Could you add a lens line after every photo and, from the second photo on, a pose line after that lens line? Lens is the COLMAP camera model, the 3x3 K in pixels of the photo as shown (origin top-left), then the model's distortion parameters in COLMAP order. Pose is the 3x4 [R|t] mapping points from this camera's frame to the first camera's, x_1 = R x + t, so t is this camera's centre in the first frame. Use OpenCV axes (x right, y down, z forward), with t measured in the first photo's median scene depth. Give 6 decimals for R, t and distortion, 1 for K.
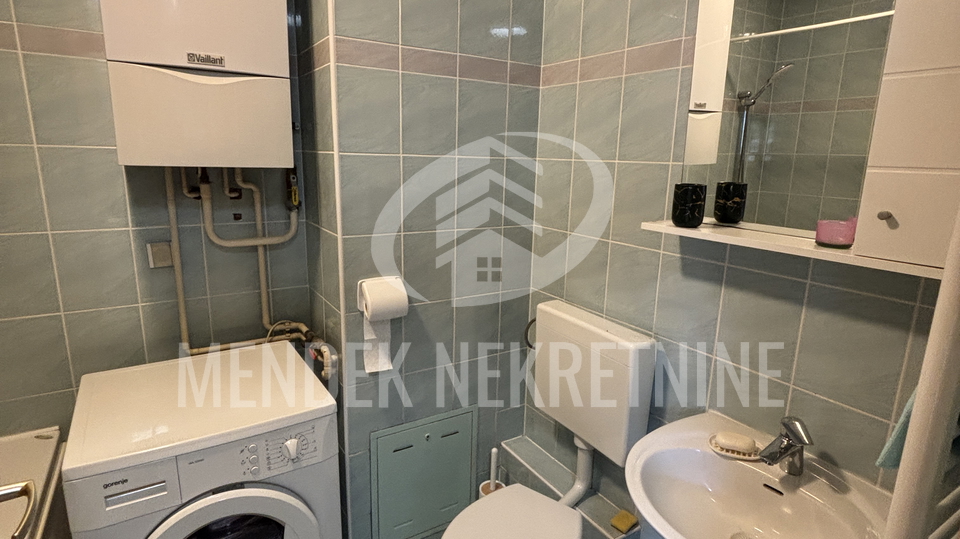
lens RADIAL K [[518.7, 0, 480.0], [0, 518.7, 269.5], [0, 0, 1]] dist [0.000744, 0.000080]
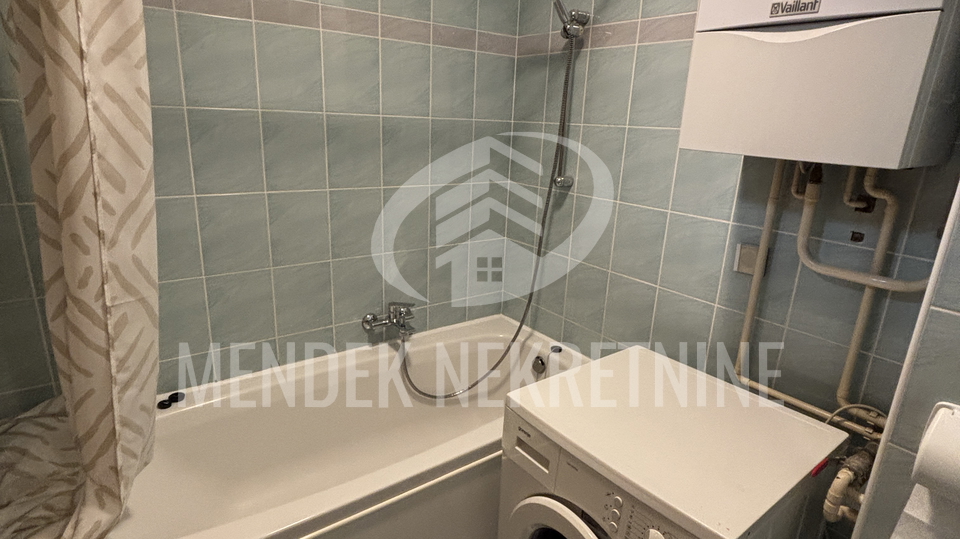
lens RADIAL K [[503.7, 0, 480.0], [0, 503.7, 269.5], [0, 0, 1]] dist [-0.002657, -0.000589]
pose [[0.082383, 0.265777, -0.960508, 0.150292], [-0.256095, 0.937066, 0.237326, -0.094109], [0.963135, 0.226430, 0.145262, 0.440795]]
